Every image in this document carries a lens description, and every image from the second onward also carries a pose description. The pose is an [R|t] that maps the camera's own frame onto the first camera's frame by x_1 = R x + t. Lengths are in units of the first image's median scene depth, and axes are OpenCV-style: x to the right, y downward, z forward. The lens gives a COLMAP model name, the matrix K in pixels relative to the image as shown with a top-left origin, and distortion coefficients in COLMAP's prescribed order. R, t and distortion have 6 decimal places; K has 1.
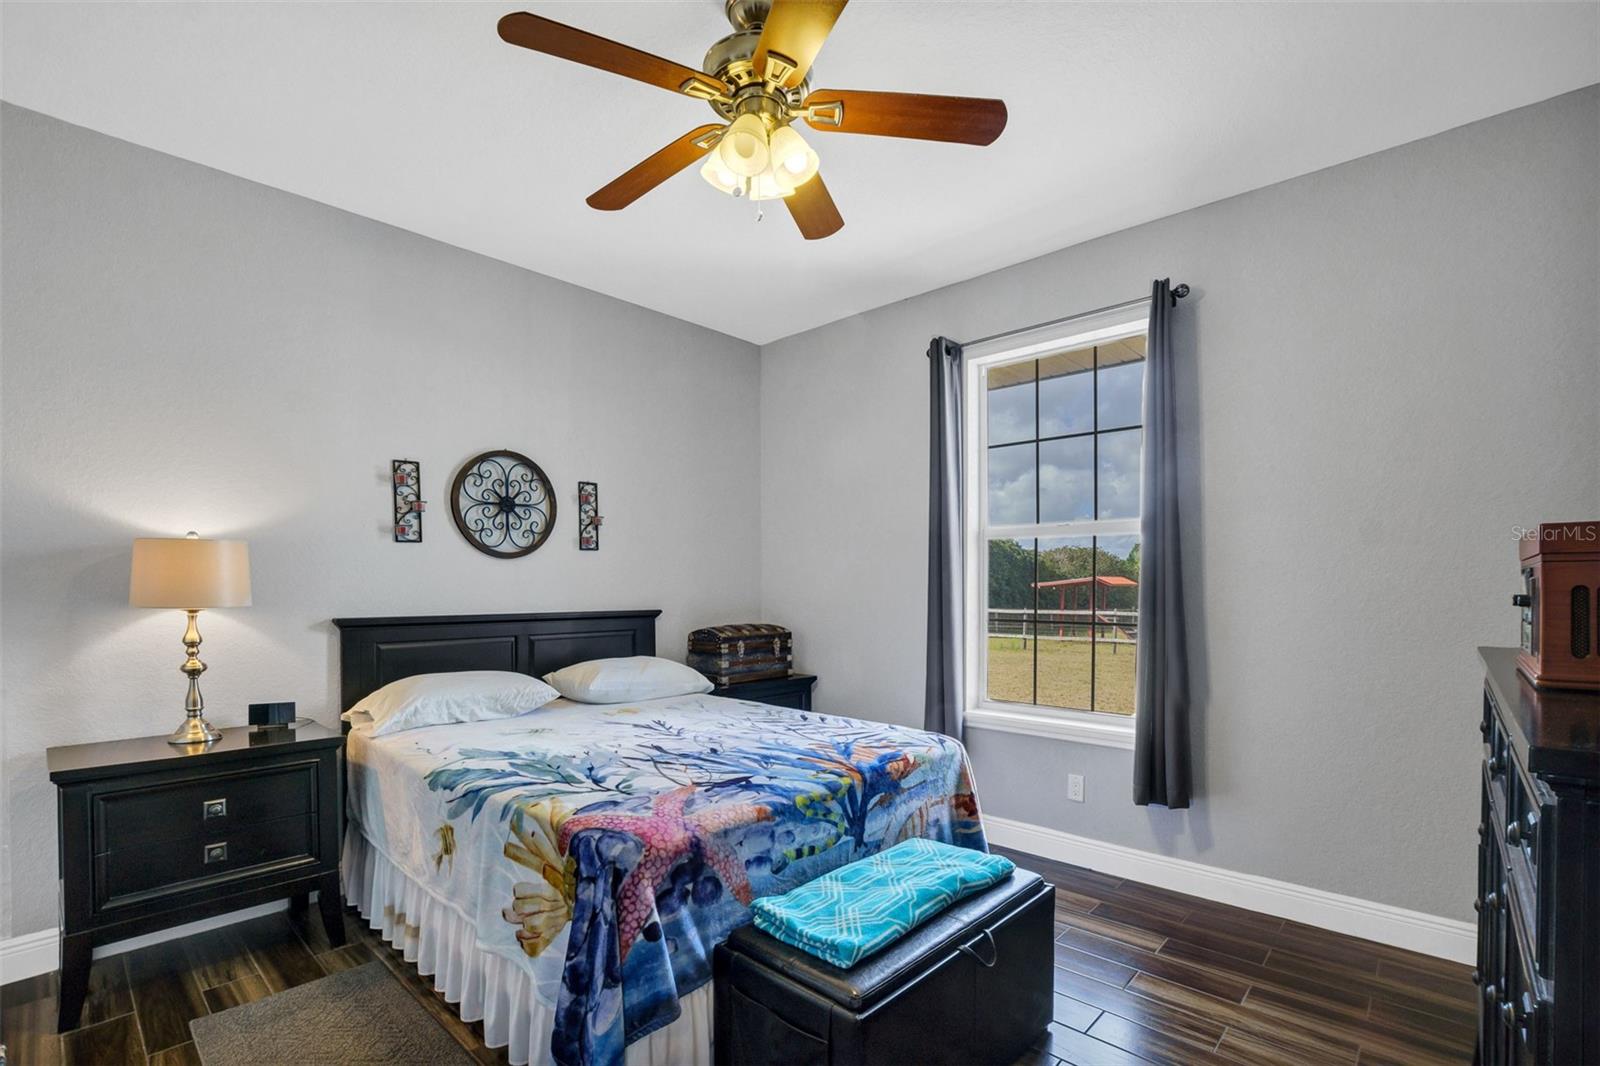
lens RADIAL K [[726.8, 0, 806.5], [0, 726.8, 555.4], [0, 0, 1]] dist [-0.020164, 0.000340]
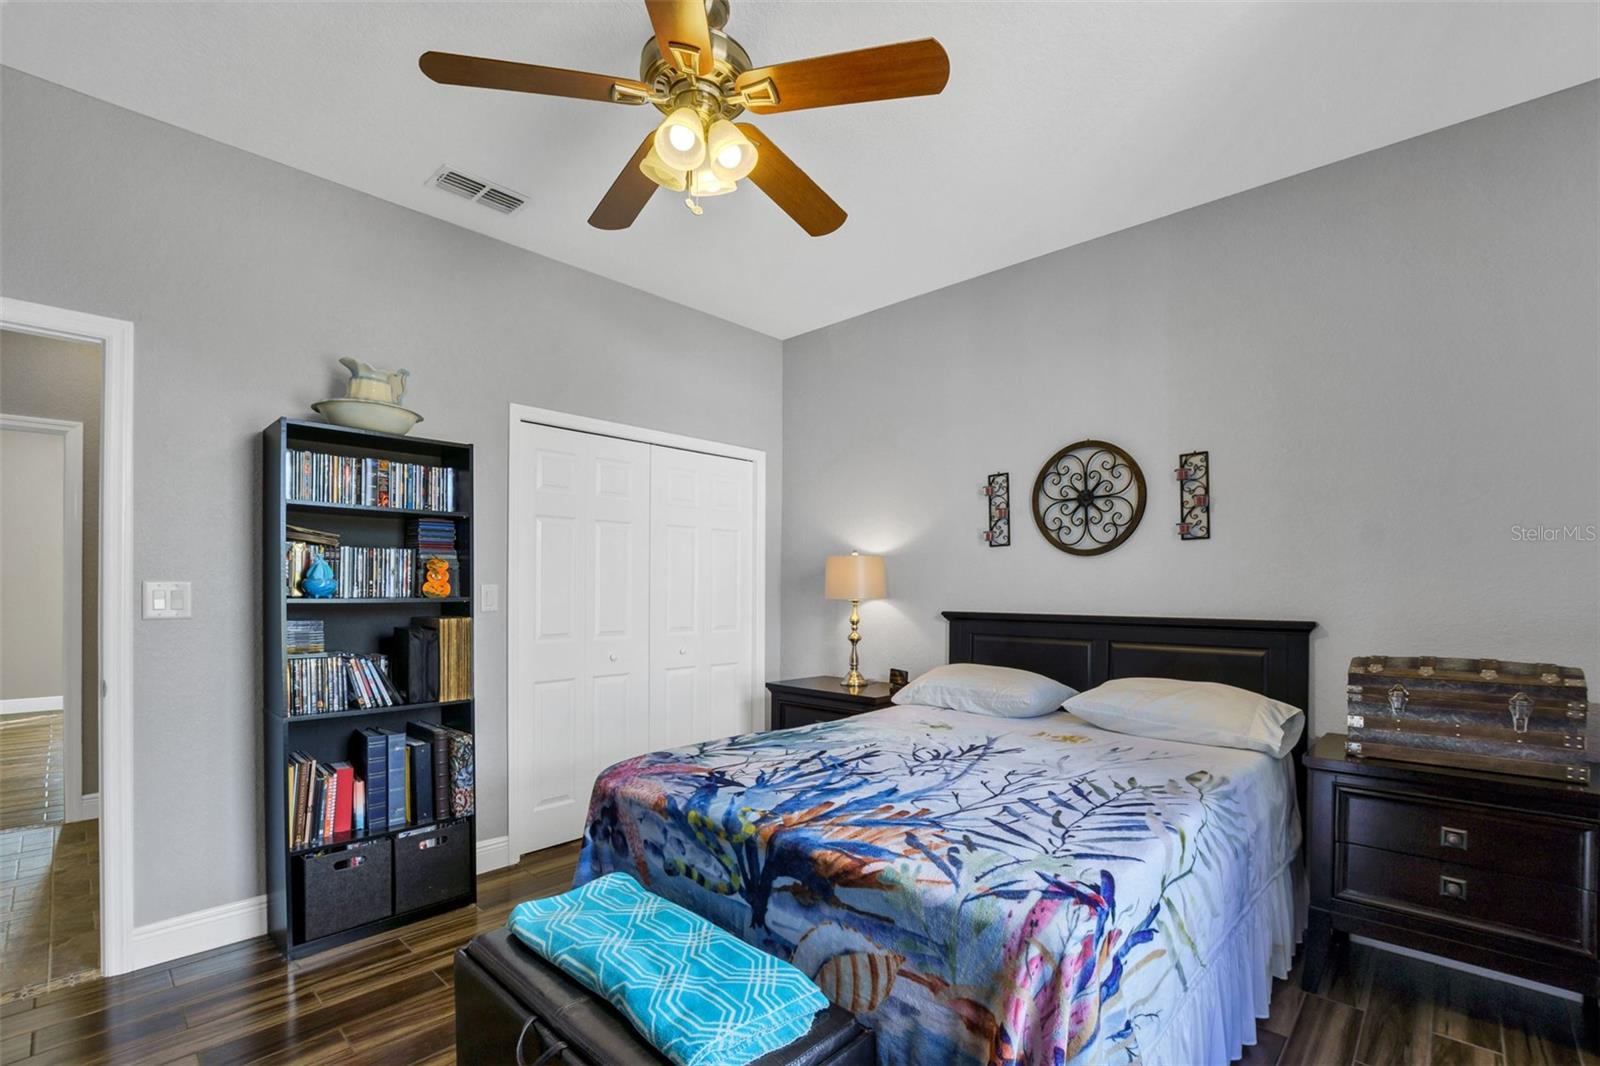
lens RADIAL K [[710.9, 0, 799.9], [0, 710.9, 554.4], [0, 0, 1]] dist [-0.021976, 0.000450]
pose [[-0.000741, -0.045565, -0.998961, 0.804930], [0.037001, 0.998276, -0.045561, 0.048414], [0.999315, -0.036996, 0.000947, 1.026061]]
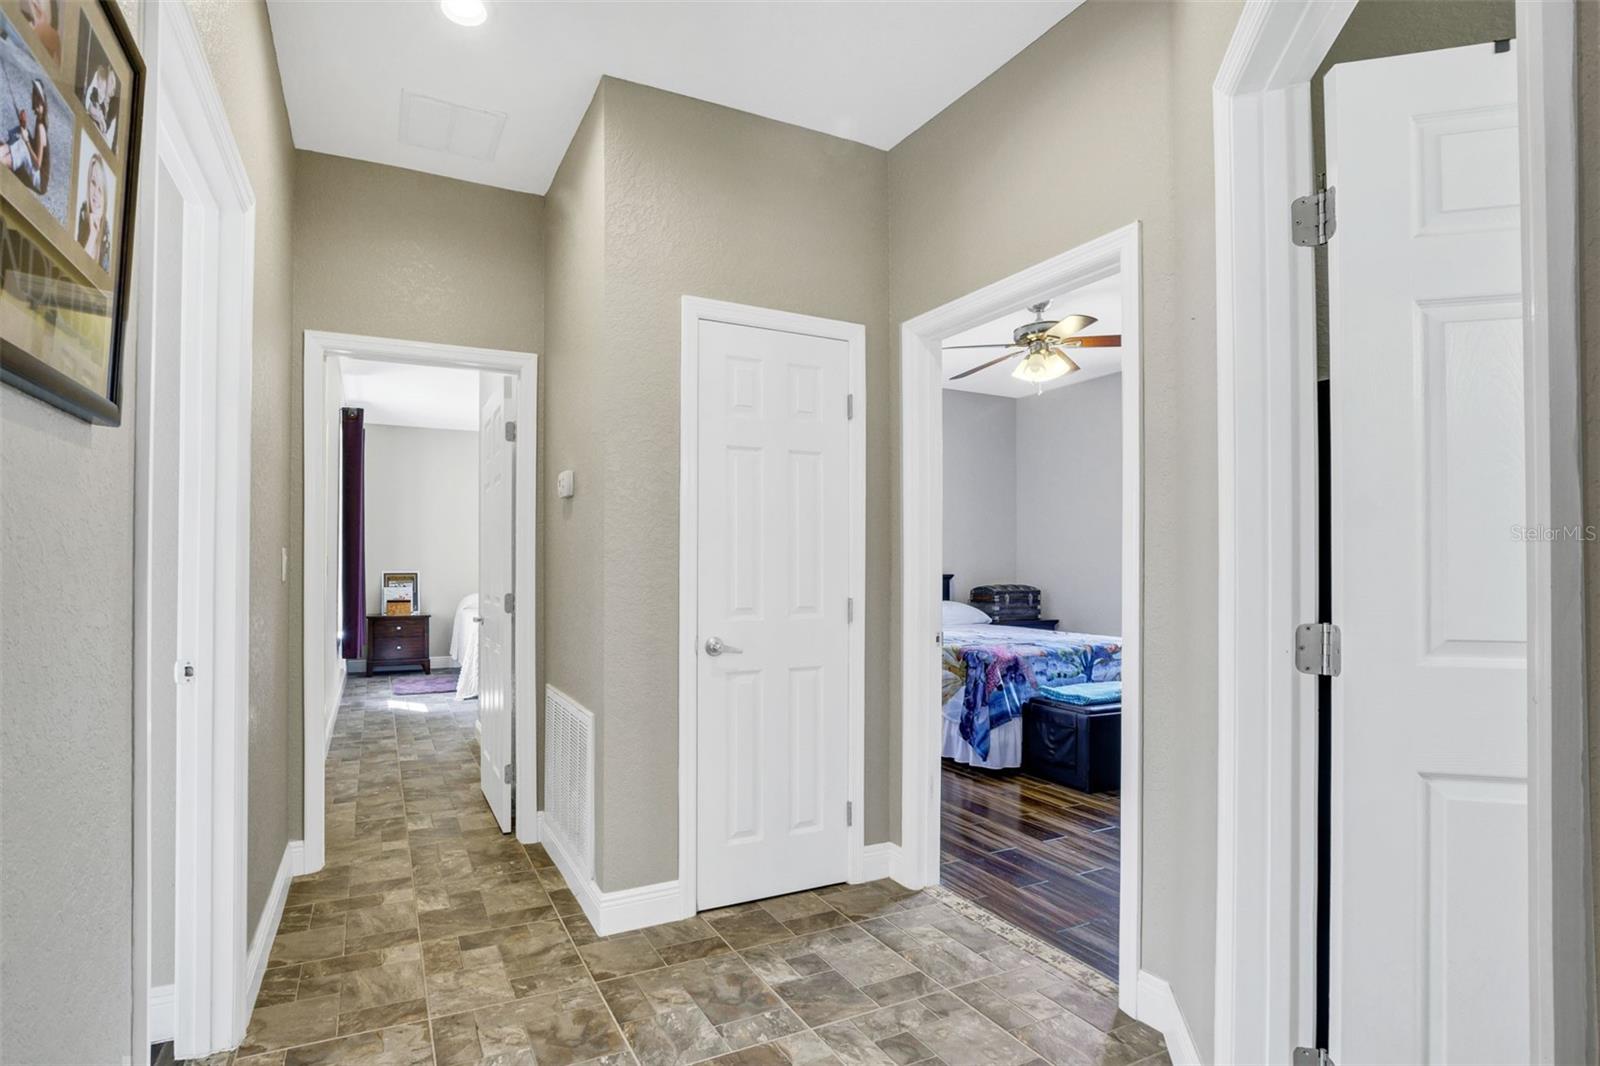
lens RADIAL K [[742.7, 0, 720.0], [0, 742.7, 562.0], [0, 0, 1]] dist [-0.000485, 0.000106]
pose [[0.924483, 0.000785, -0.381221, -0.093032], [0.011742, 0.999465, 0.030532, -0.017721], [0.381041, -0.032702, 0.923979, -1.337423]]
